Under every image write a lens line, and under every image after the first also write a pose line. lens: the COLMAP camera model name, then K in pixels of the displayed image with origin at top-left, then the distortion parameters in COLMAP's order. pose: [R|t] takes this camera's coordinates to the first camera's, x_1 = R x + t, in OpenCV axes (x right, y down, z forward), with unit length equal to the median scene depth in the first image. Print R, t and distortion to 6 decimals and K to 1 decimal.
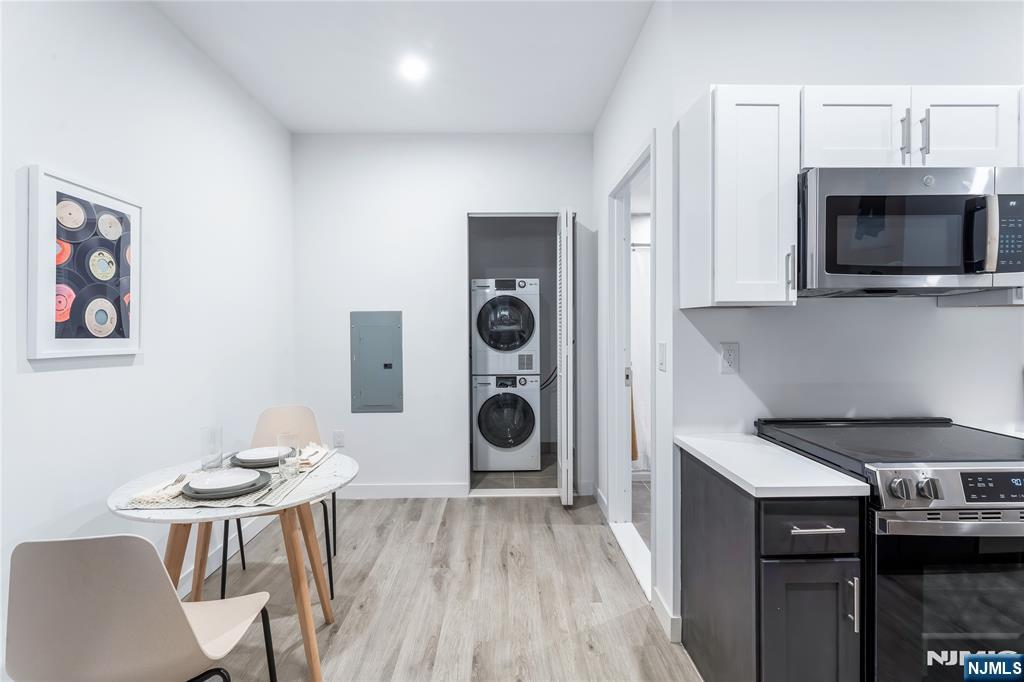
lens RADIAL K [[497.2, 0, 513.0], [0, 497.2, 333.6], [0, 0, 1]] dist [0.002079, 0.000499]
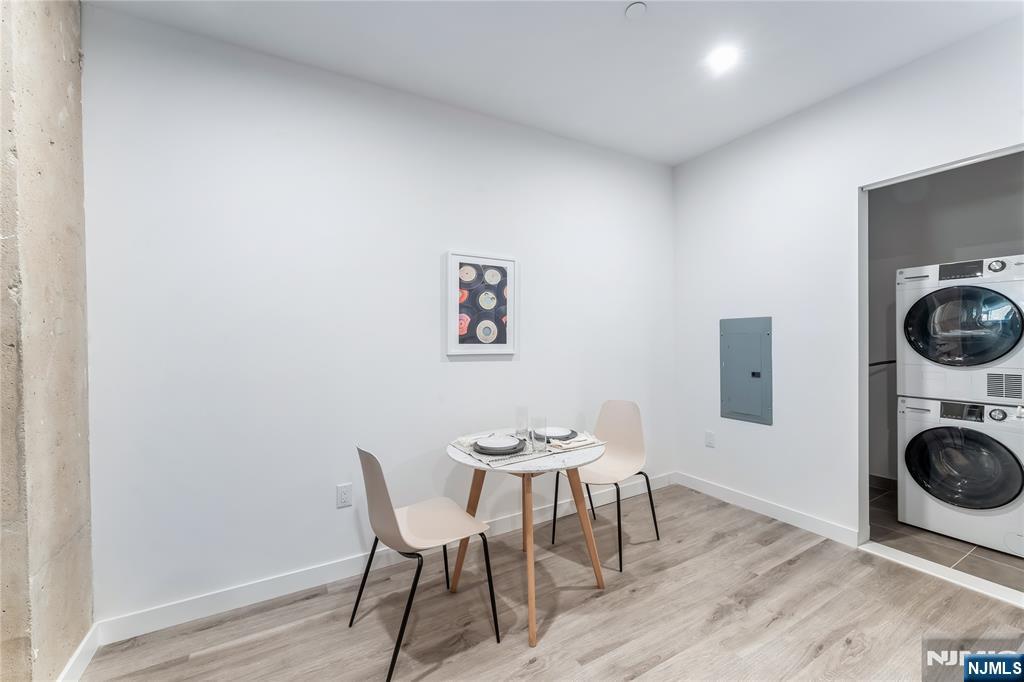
lens RADIAL K [[412.4, 0, 512.7], [0, 412.4, 343.8], [0, 0, 1]] dist [0.004150, -0.000058]
pose [[0.475021, 0.012235, -0.879889, 0.309250], [-0.000371, 0.999906, 0.013704, -0.006929], [0.879974, -0.006183, 0.474981, 0.286118]]
